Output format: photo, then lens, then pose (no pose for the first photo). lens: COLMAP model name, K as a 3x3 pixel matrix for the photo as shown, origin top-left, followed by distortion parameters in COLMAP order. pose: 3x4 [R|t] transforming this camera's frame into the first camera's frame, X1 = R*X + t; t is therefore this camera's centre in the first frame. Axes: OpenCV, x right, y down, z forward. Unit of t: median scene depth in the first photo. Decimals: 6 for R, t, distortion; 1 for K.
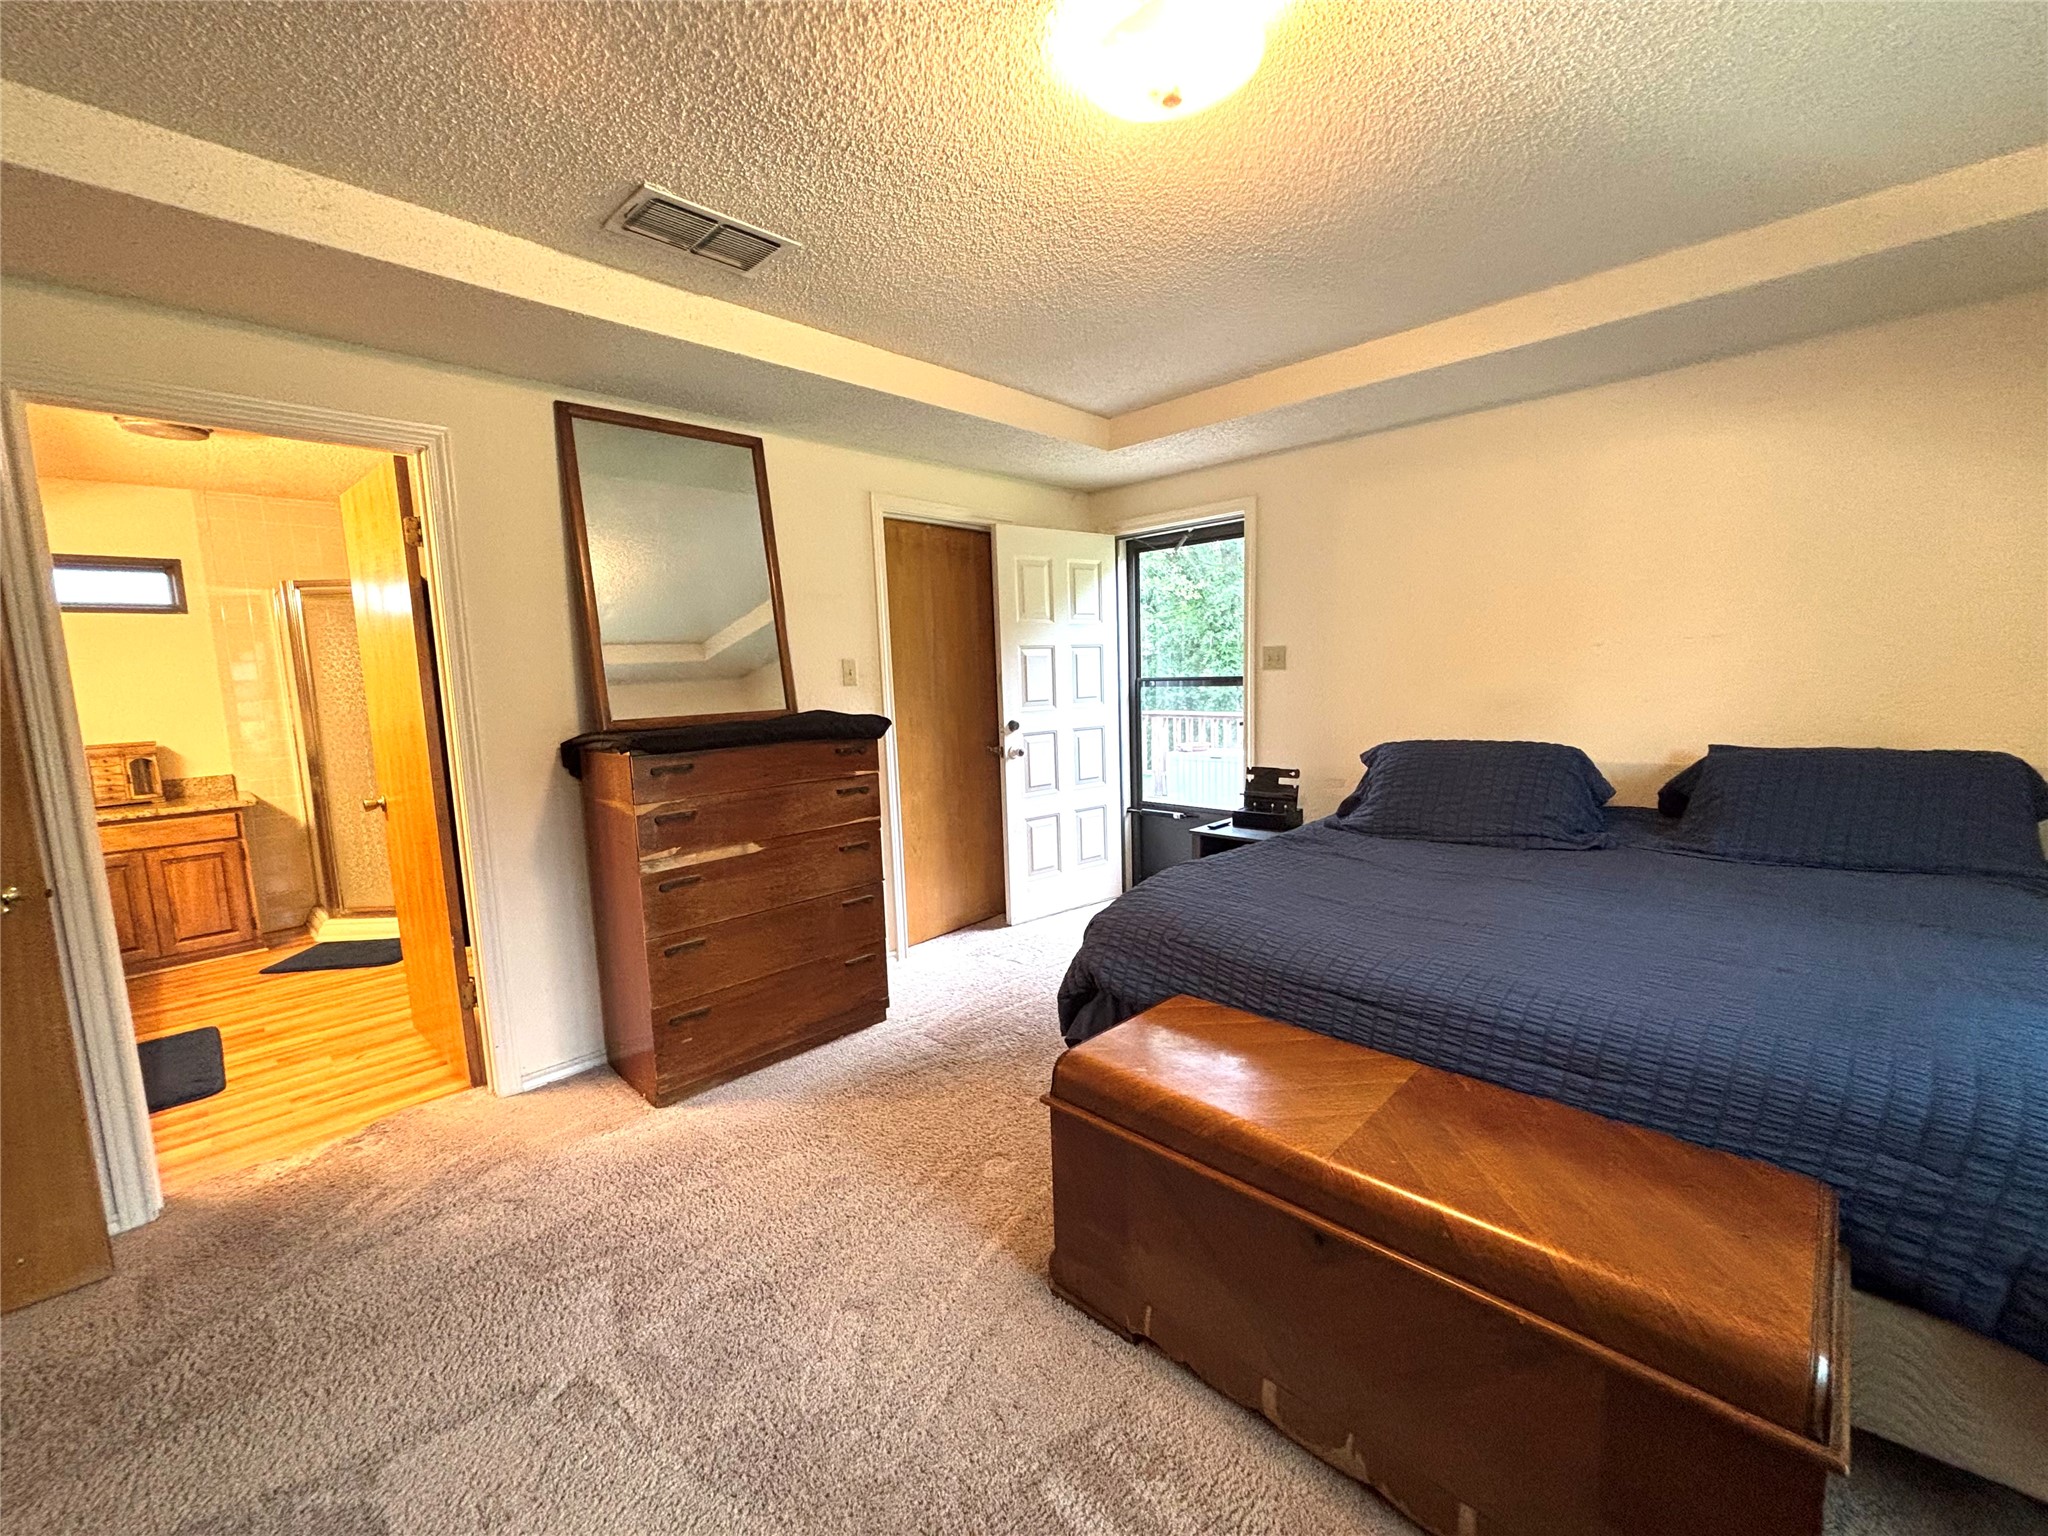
lens RADIAL K [[821.3, 0, 1020.7], [0, 821.3, 770.9], [0, 0, 1]] dist [0.002936, 0.000506]
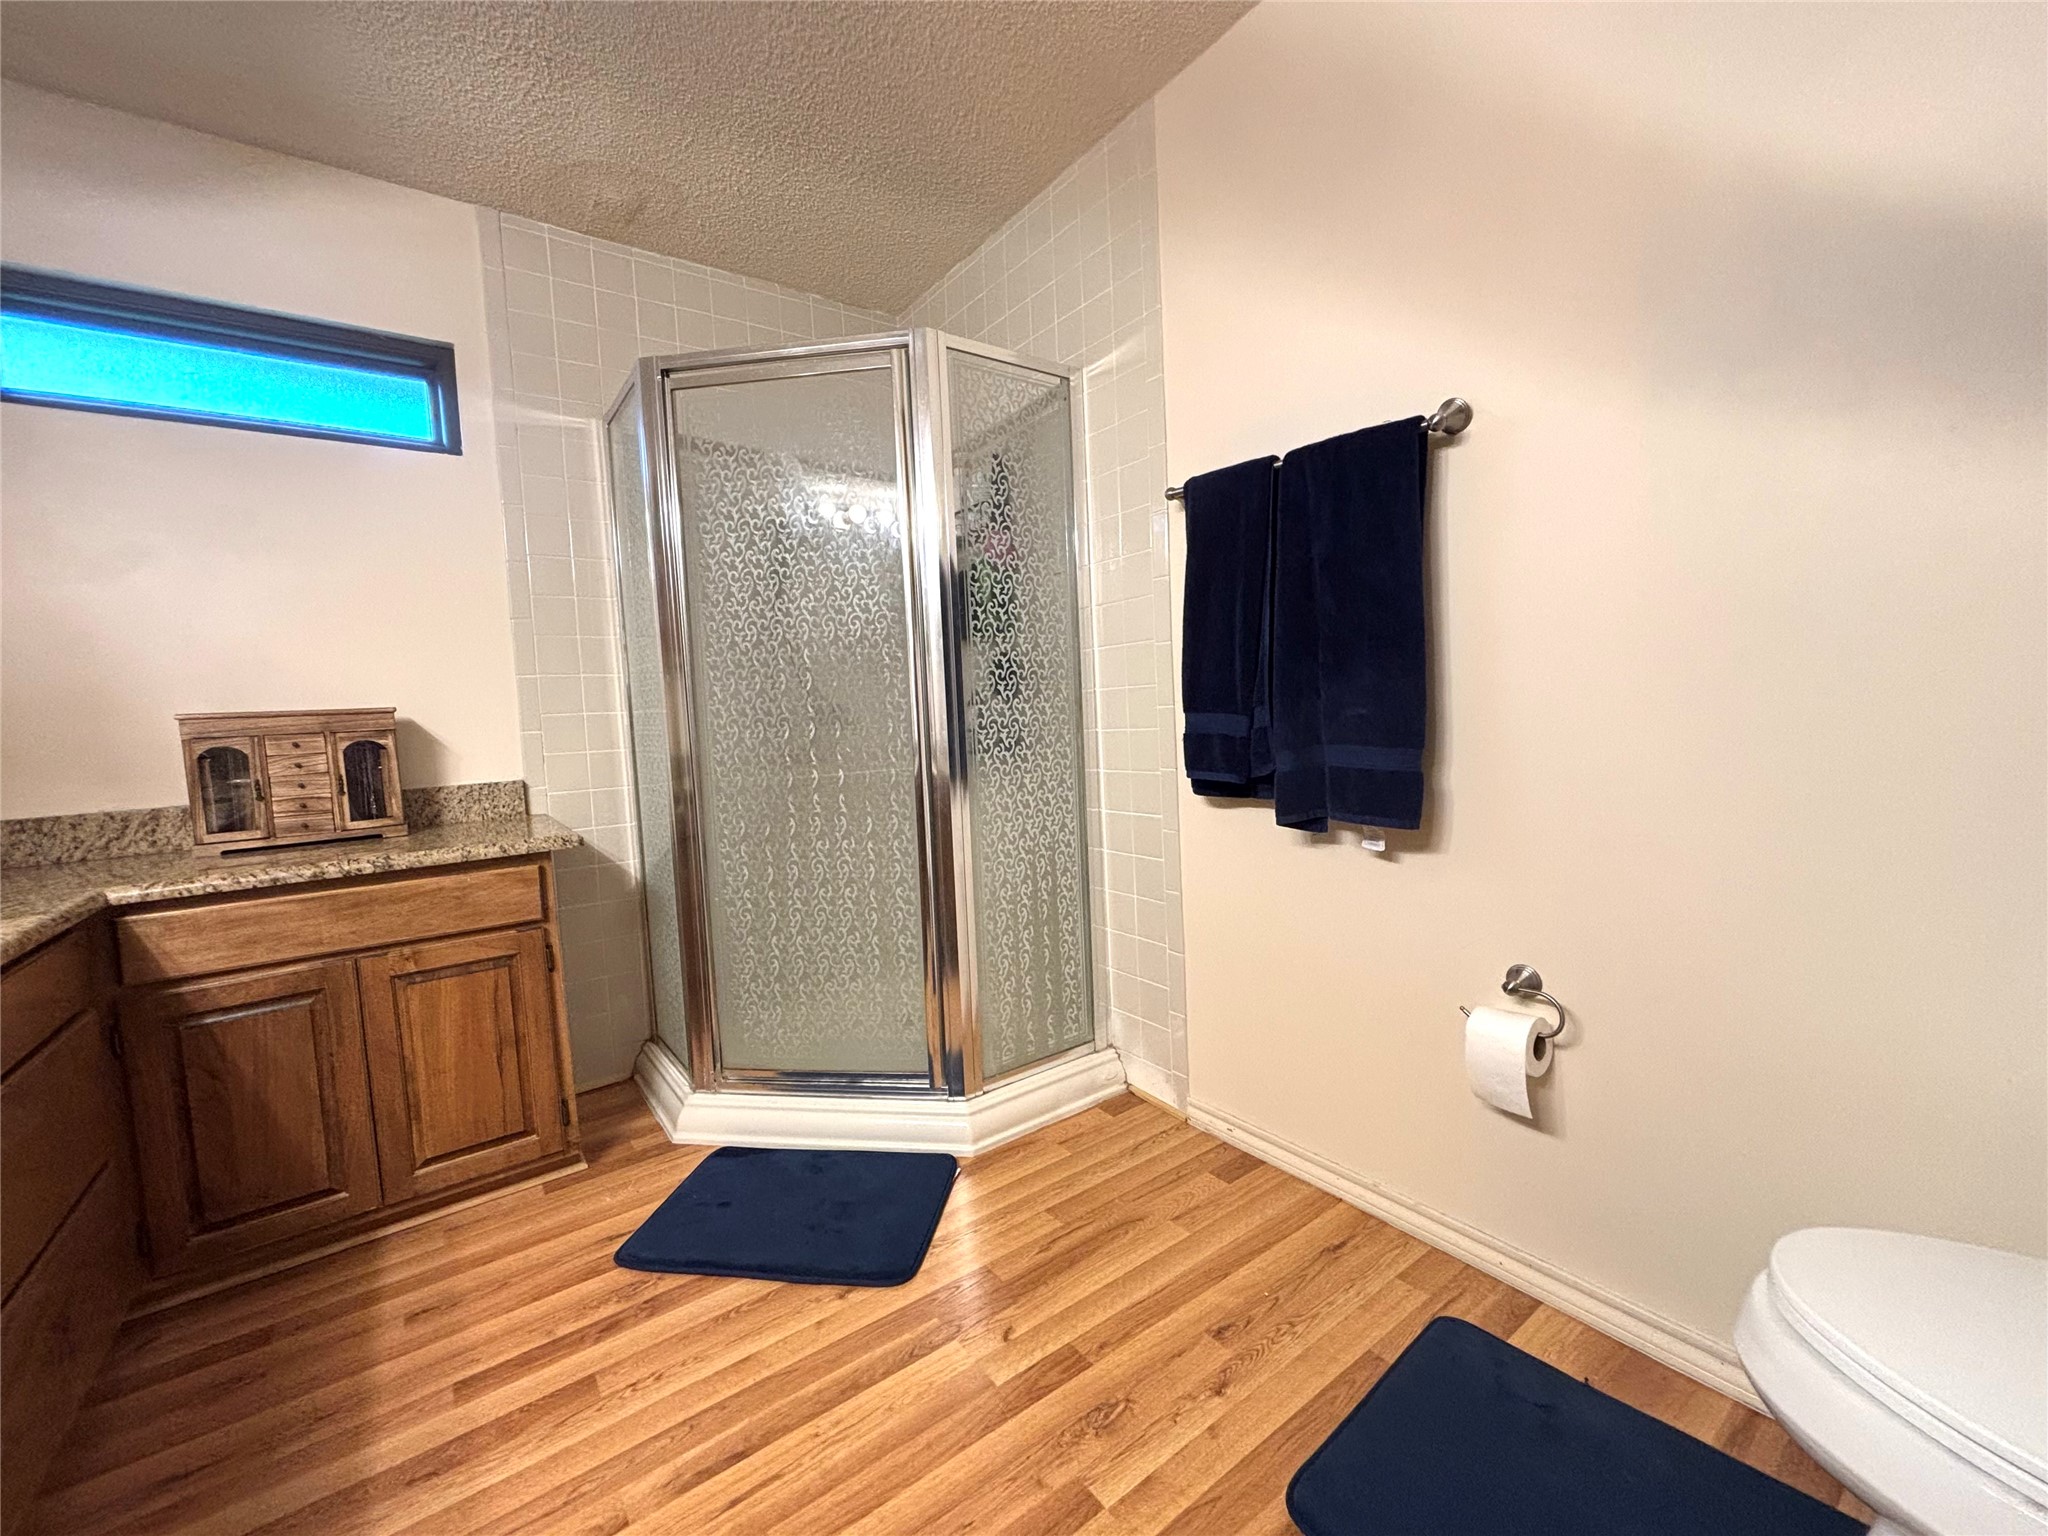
lens RADIAL K [[821.3, 0, 1007.3], [0, 821.3, 772.5], [0, 0, 1]] dist [0.002936, 0.000506]
pose [[0.982799, 0.005622, -0.184592, -0.627491], [-0.012650, 0.999238, -0.036917, 0.014937], [0.184244, 0.038617, 0.982122, 0.613177]]
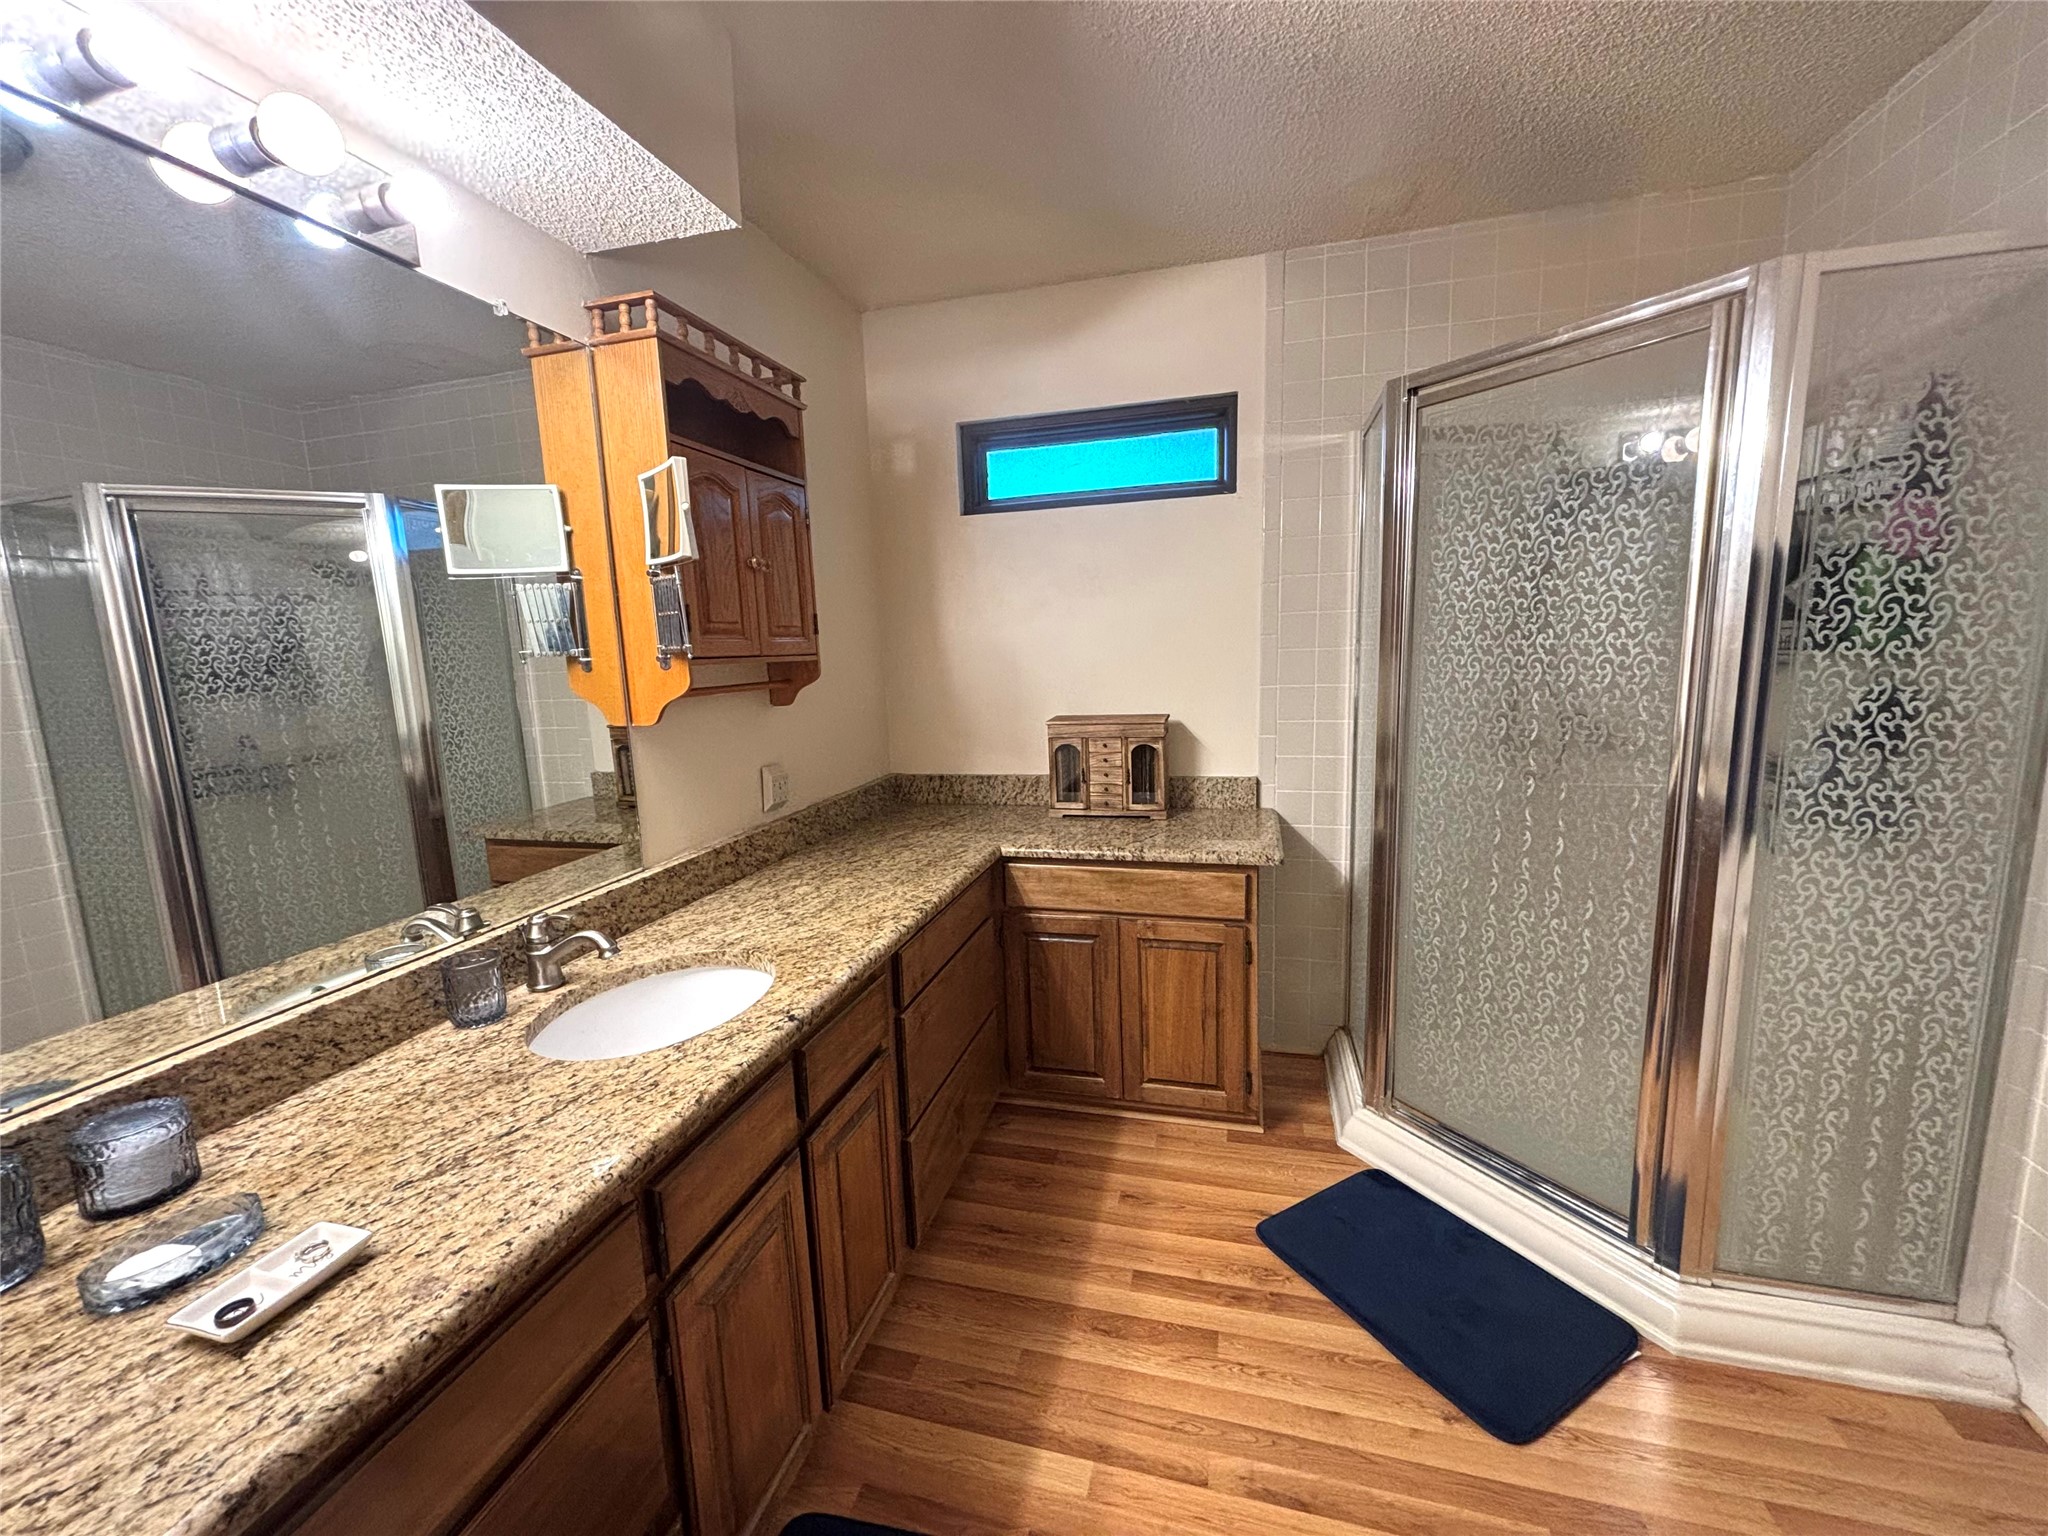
lens RADIAL K [[821.3, 0, 1029.3], [0, 821.3, 768.1], [0, 0, 1]] dist [0.002936, 0.000506]
pose [[0.482975, 0.152530, -0.862247, -0.592494], [-0.089174, 0.988160, 0.124854, -0.064551], [0.871082, 0.016589, 0.490858, 0.634450]]
